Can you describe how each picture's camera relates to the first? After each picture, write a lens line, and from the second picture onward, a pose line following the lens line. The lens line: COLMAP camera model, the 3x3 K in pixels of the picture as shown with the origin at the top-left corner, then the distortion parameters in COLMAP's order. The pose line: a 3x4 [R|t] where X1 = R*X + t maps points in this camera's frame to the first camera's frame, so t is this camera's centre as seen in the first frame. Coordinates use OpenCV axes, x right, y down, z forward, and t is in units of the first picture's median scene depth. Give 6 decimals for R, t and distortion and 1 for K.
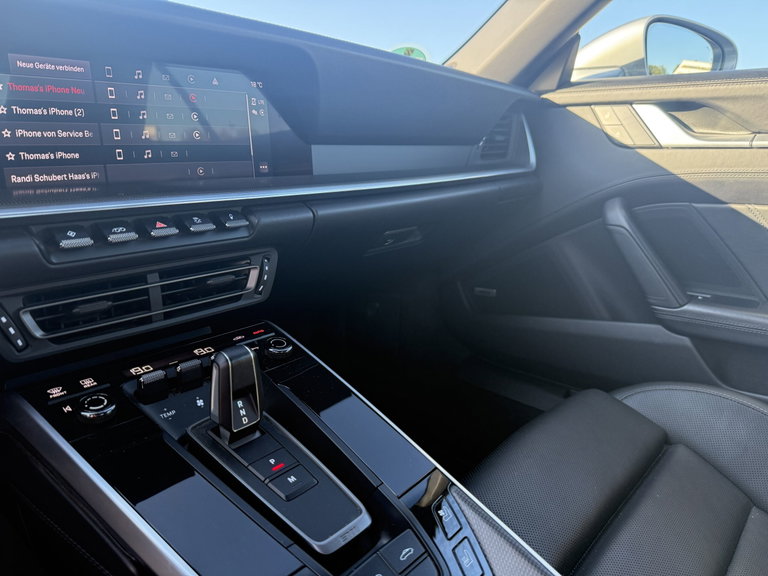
lens RADIAL K [[546.5, 0, 377.0], [0, 546.5, 287.3], [0, 0, 1]] dist [0.034005, -0.045792]
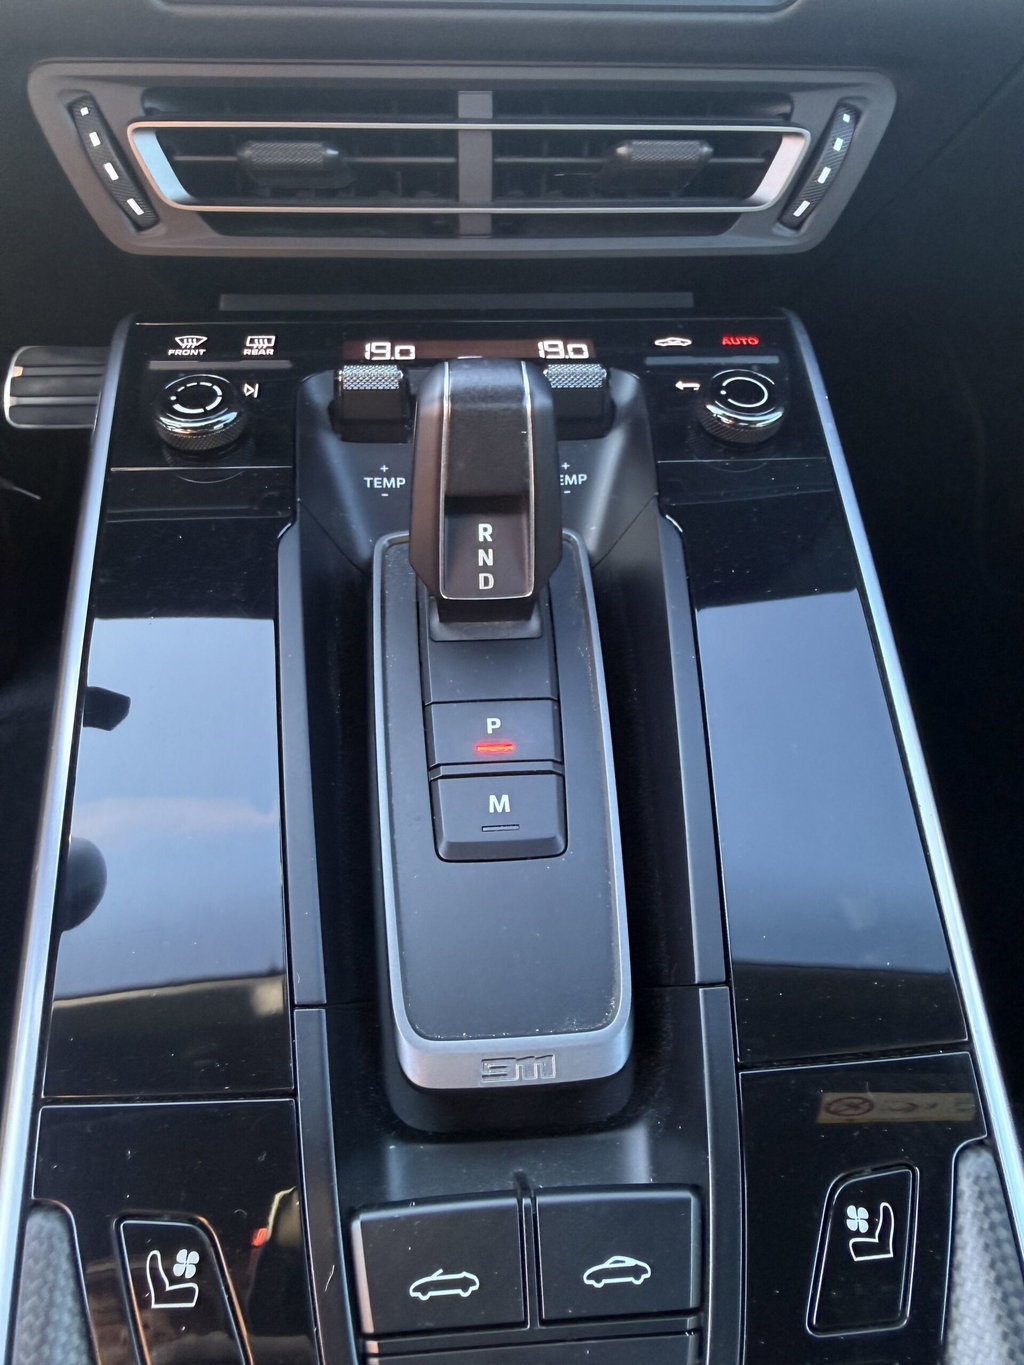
lens RADIAL K [[971.3, 0, 499.2], [0, 971.3, 626.7], [0, 0, 1]] dist [0.034005, -0.045792]
pose [[0.716613, 0.443063, -0.538666, 0.086188], [-0.191603, 0.867655, 0.458763, -0.014980], [0.670637, -0.225545, 0.706665, 0.419962]]
